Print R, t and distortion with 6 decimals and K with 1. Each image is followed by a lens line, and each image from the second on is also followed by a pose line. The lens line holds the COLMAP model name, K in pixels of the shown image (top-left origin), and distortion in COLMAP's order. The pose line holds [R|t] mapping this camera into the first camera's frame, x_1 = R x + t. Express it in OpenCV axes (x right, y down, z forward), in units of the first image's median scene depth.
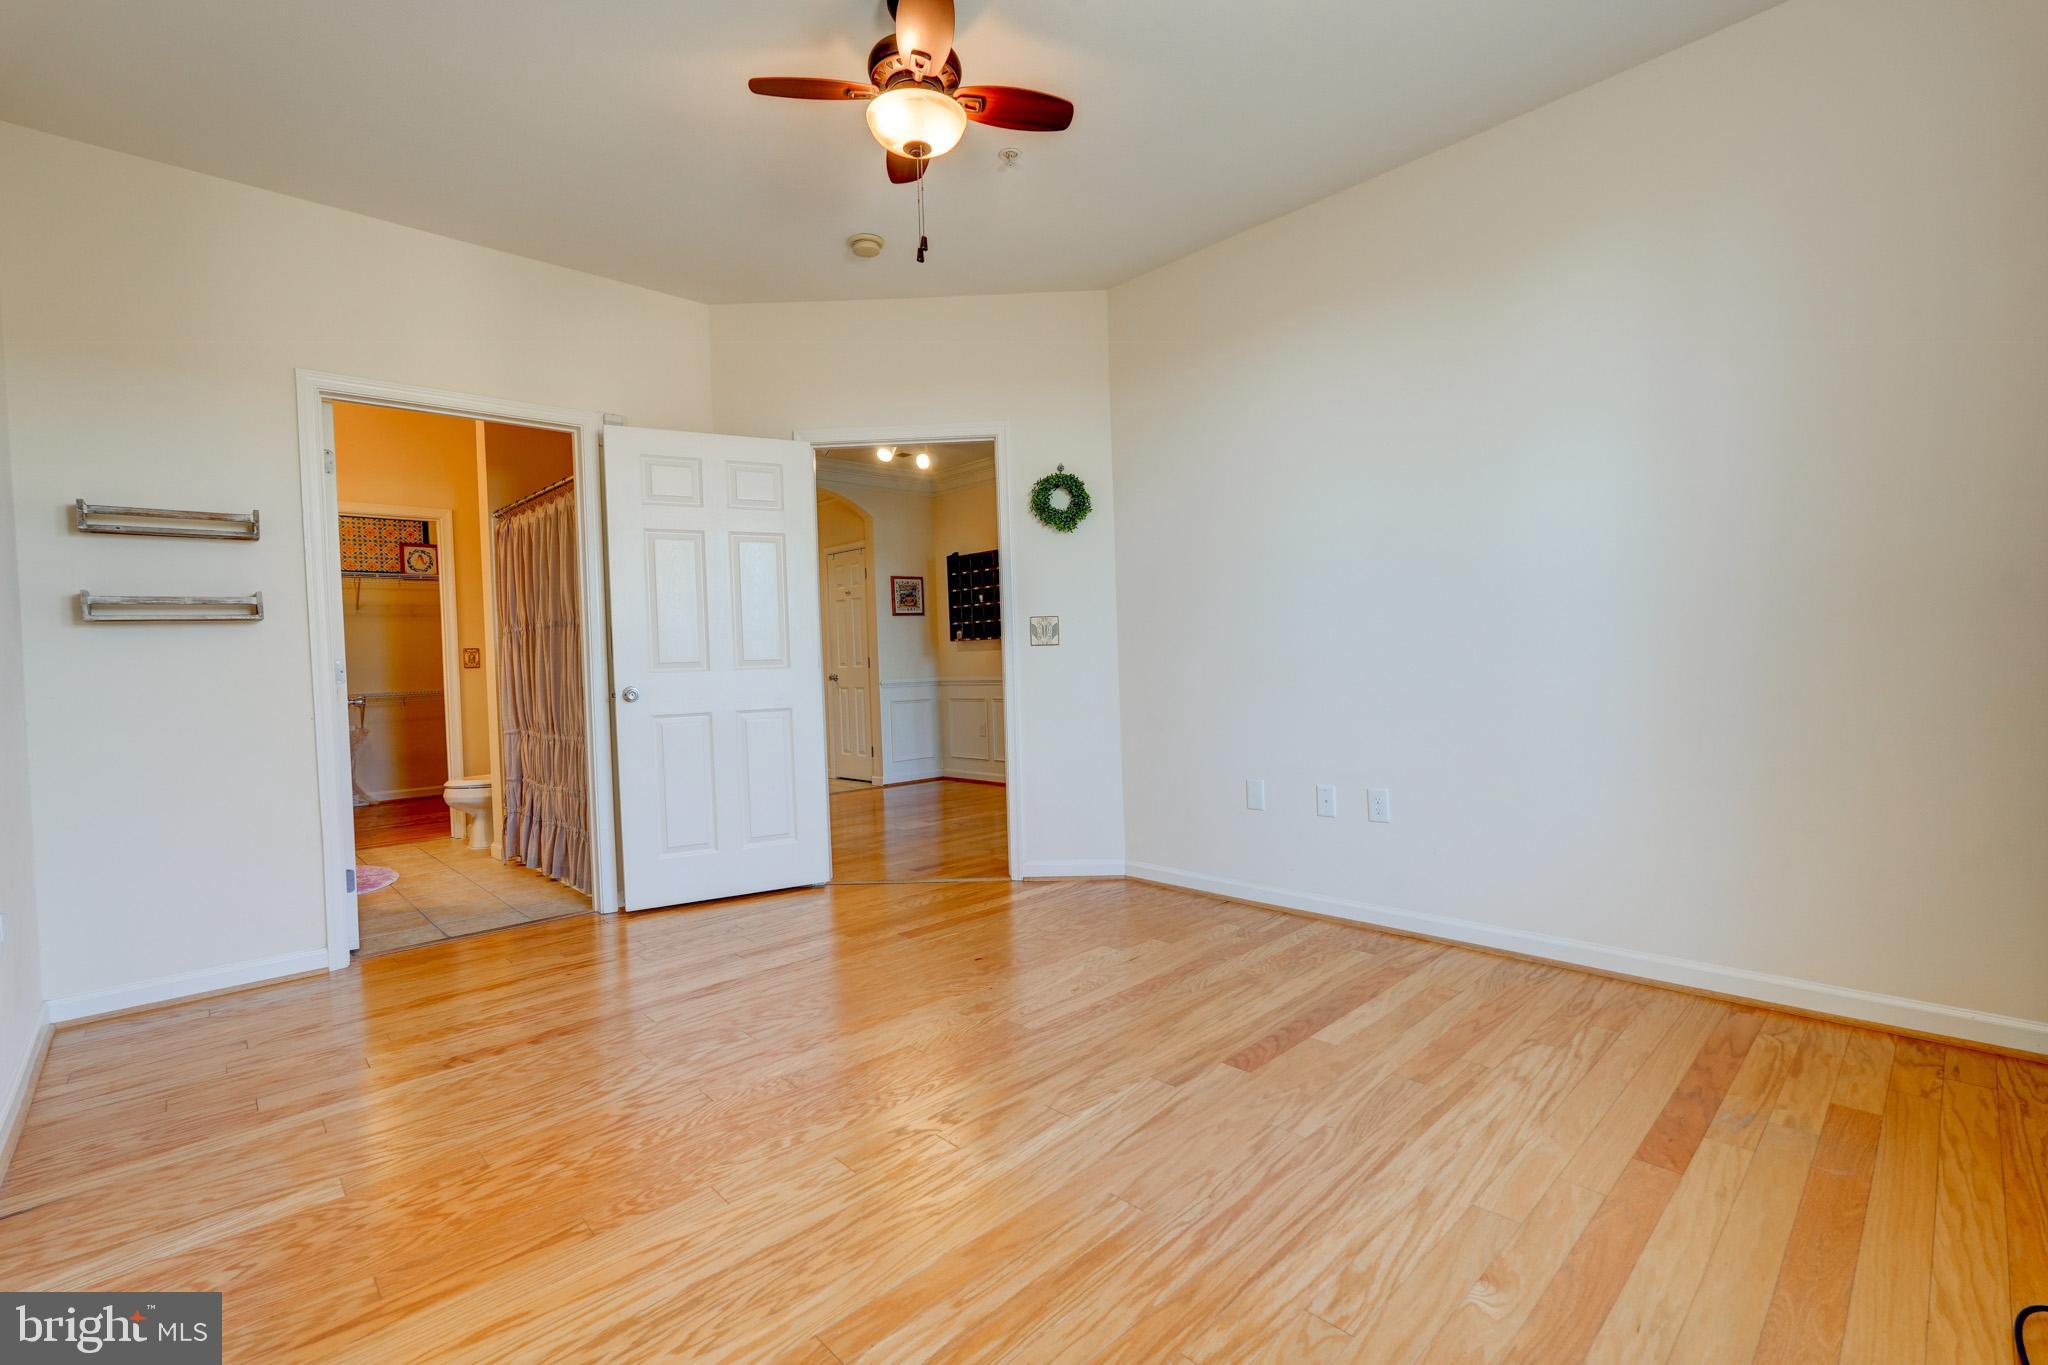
lens RADIAL K [[895.7, 0, 1012.9], [0, 895.7, 689.1], [0, 0, 1]] dist [-0.003593, 0.002335]
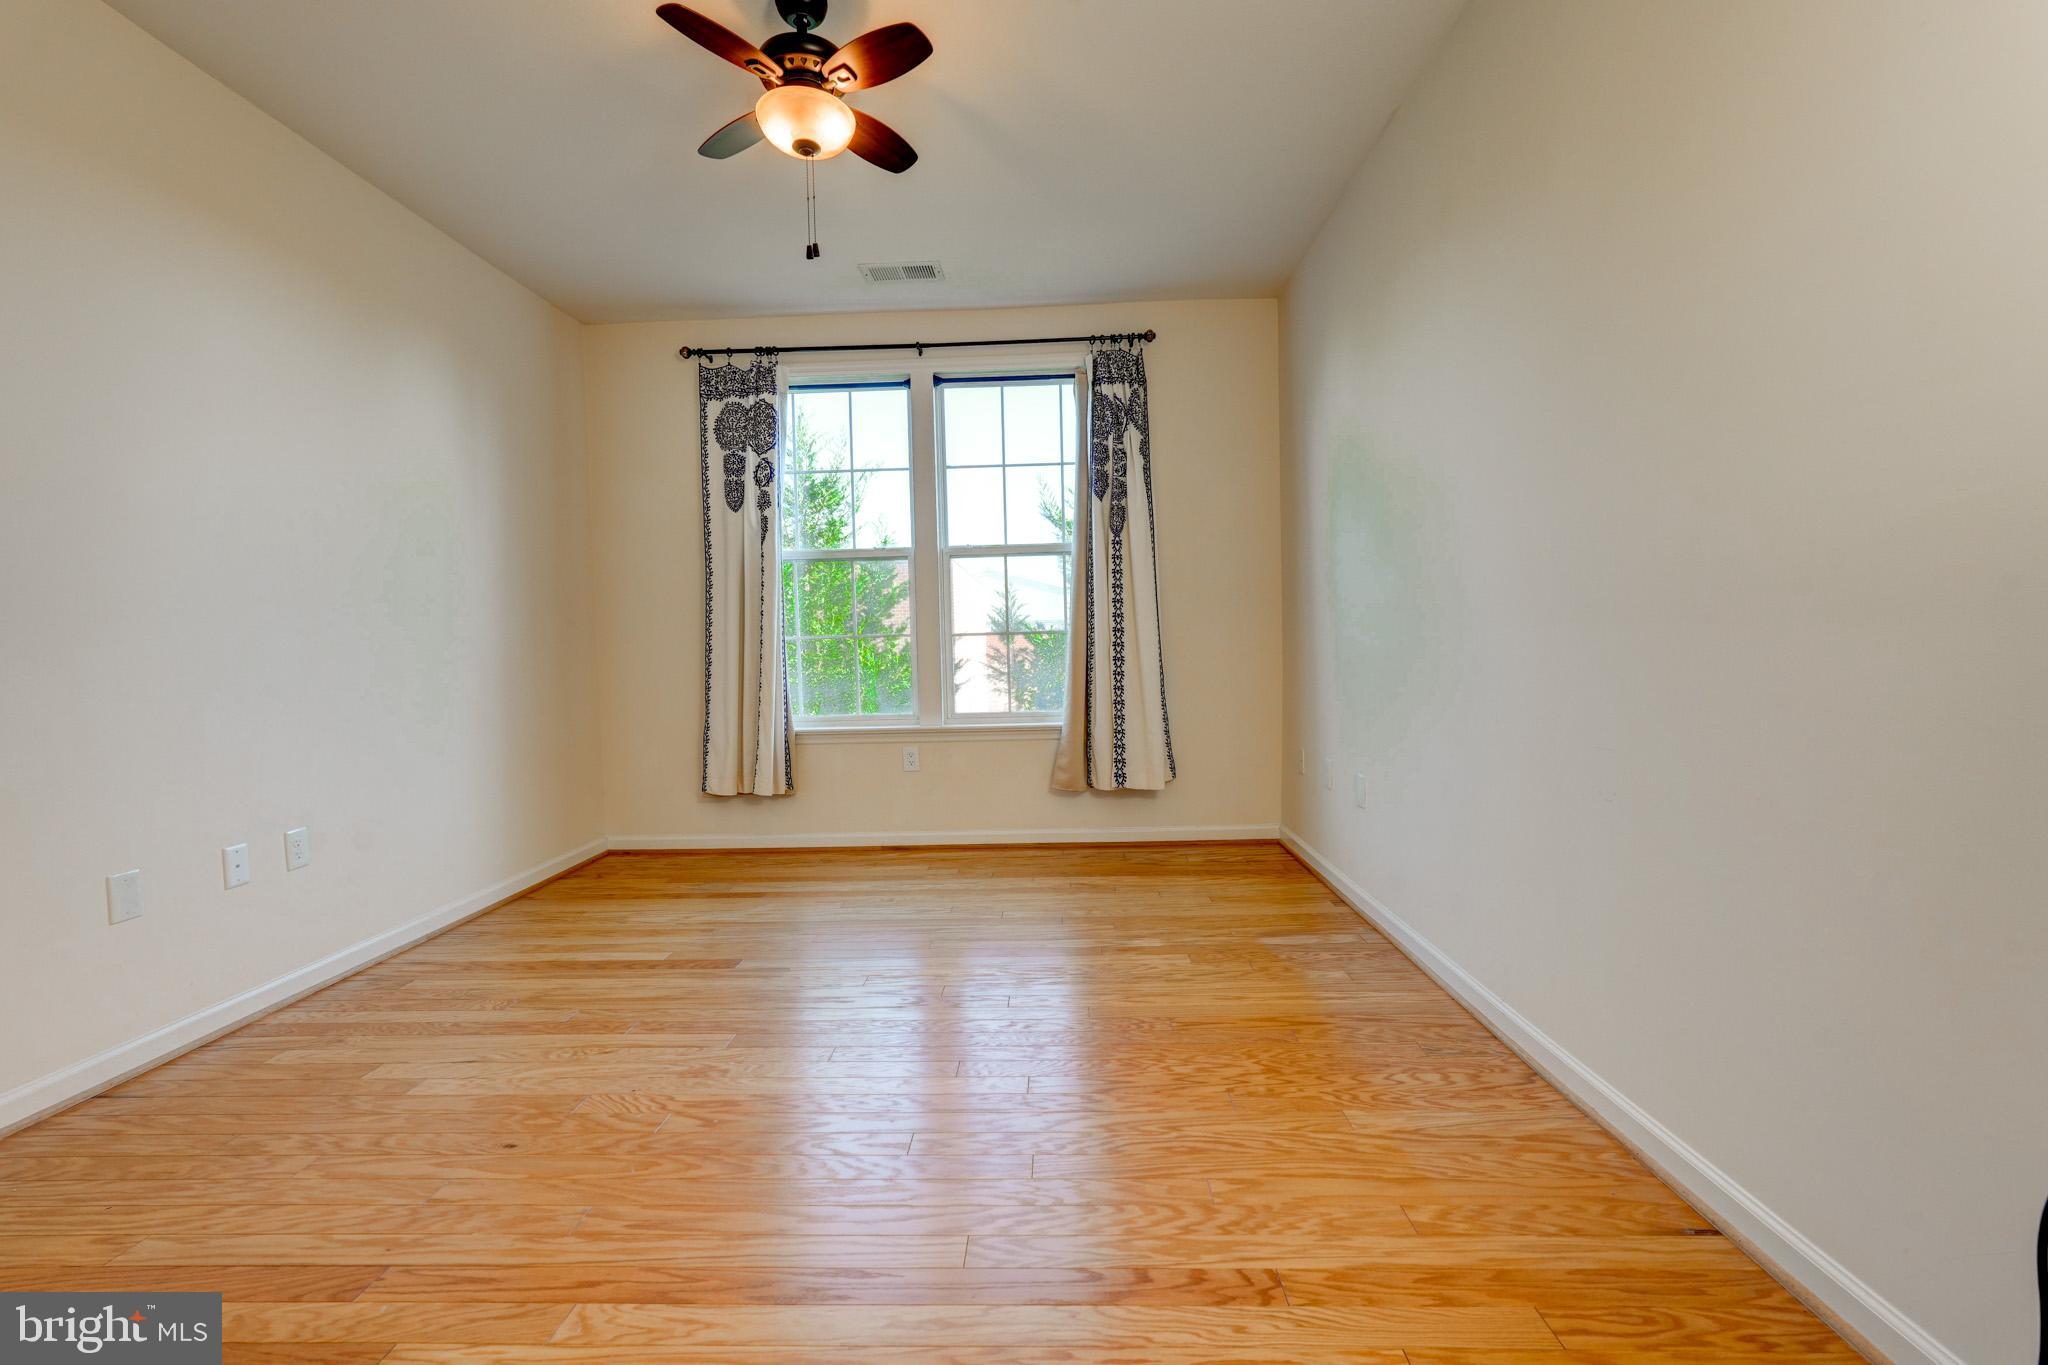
lens RADIAL K [[949.5, 0, 1021.6], [0, 949.5, 671.6], [0, 0, 1]] dist [-0.005687, -0.000125]
pose [[-0.713167, 0.030994, 0.700308, -1.038198], [0.067316, 0.997433, 0.024408, -0.020041], [-0.697754, 0.064549, -0.713423, 1.655972]]
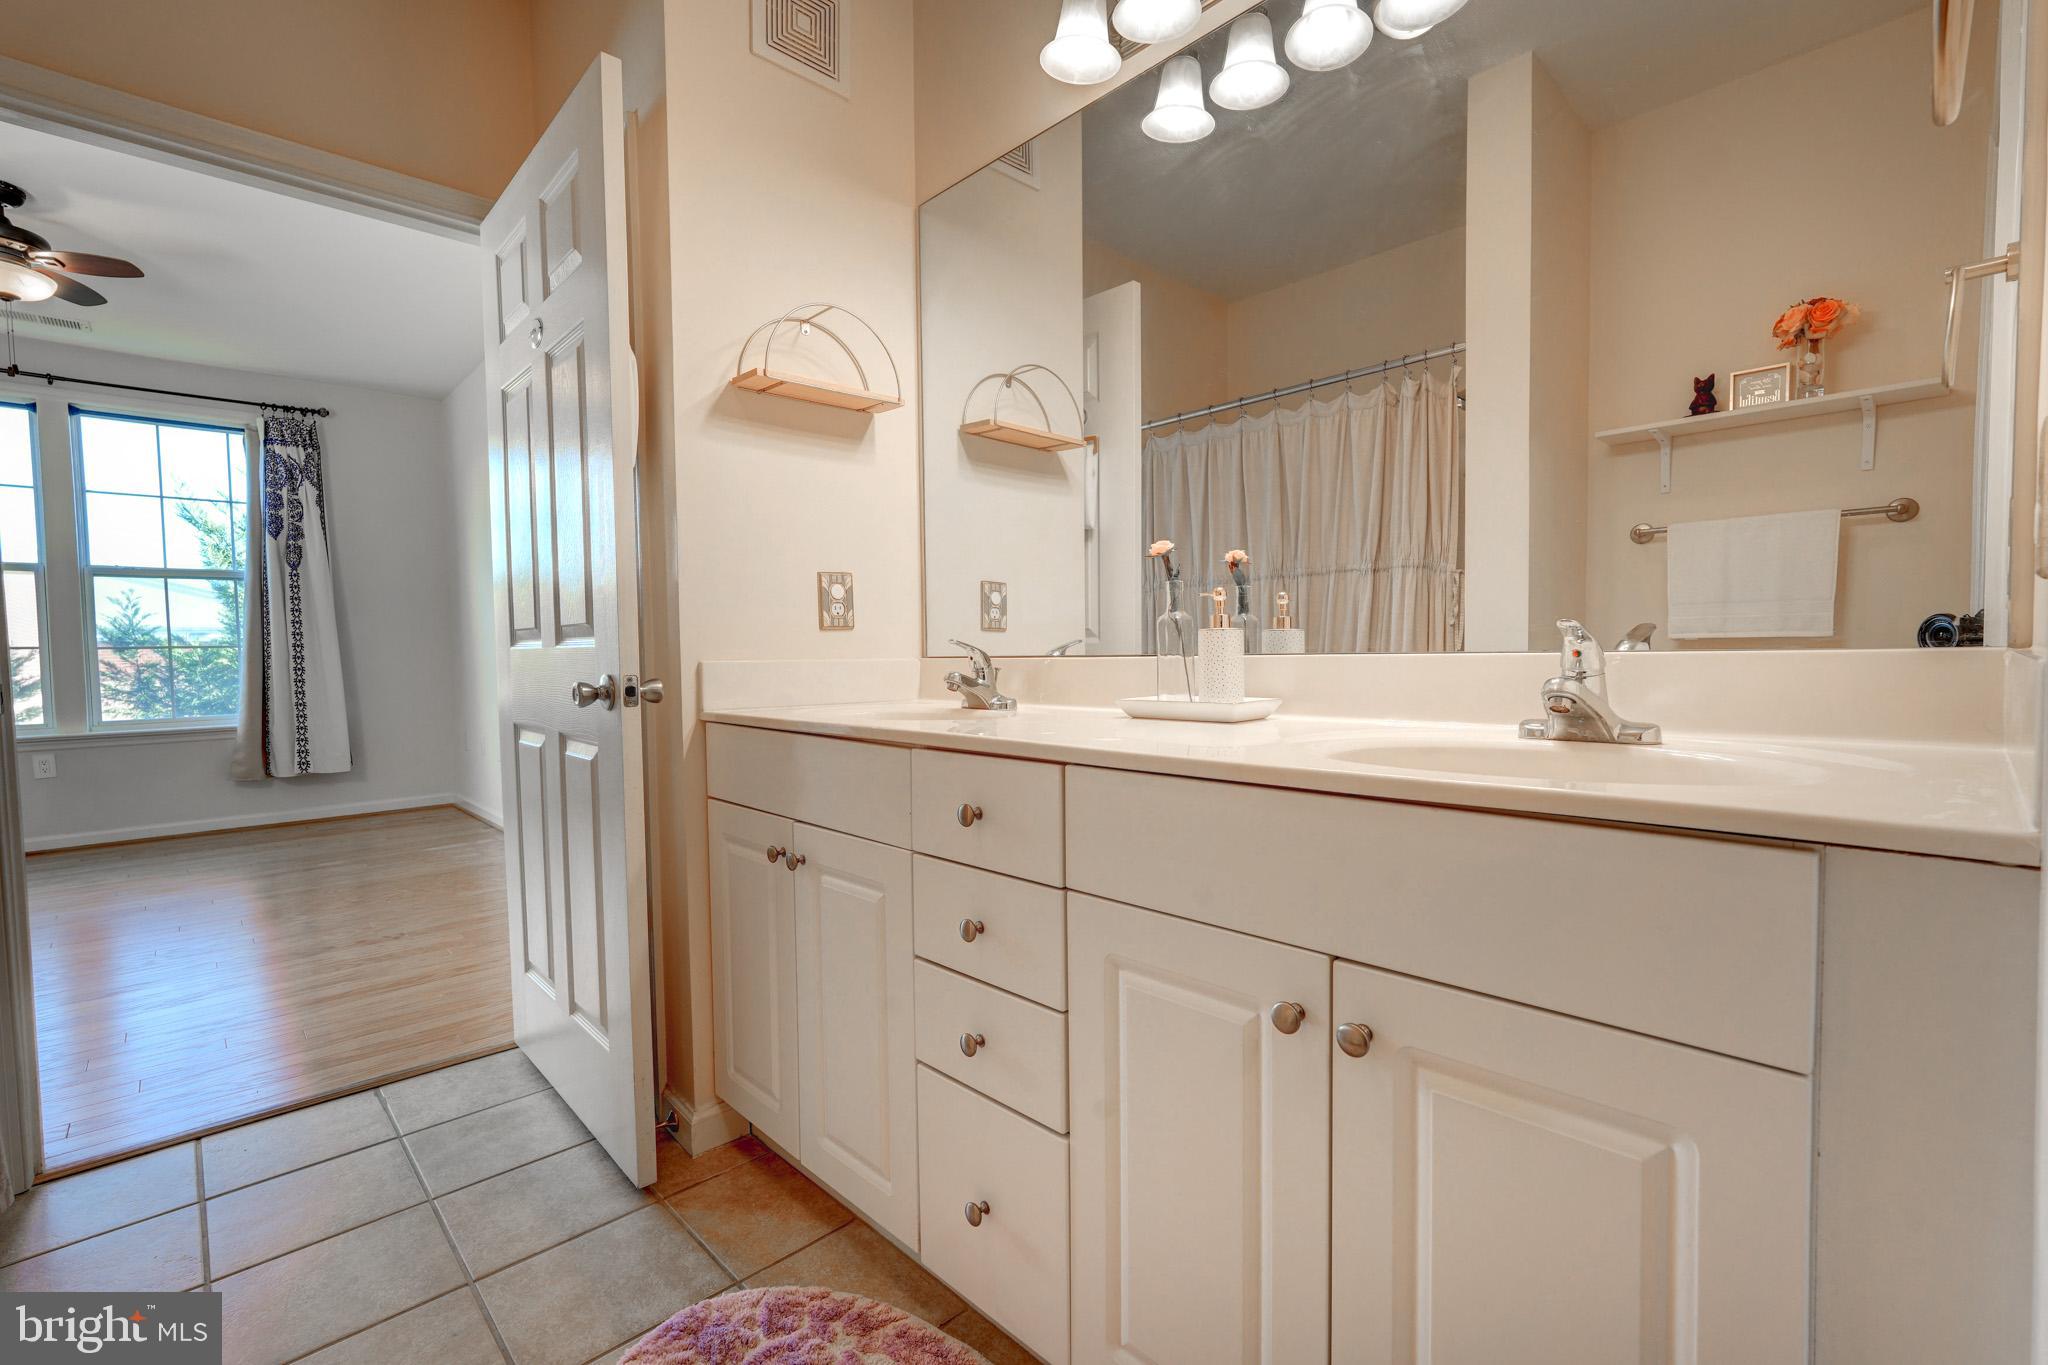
lens RADIAL K [[895.7, 0, 1034.4], [0, 895.7, 692.5], [0, 0, 1]] dist [-0.003593, 0.002335]
pose [[-0.998699, 0.045997, -0.021997, -1.992017], [0.044078, 0.995743, 0.080947, -0.032042], [0.025627, 0.079872, -0.996476, 2.920361]]
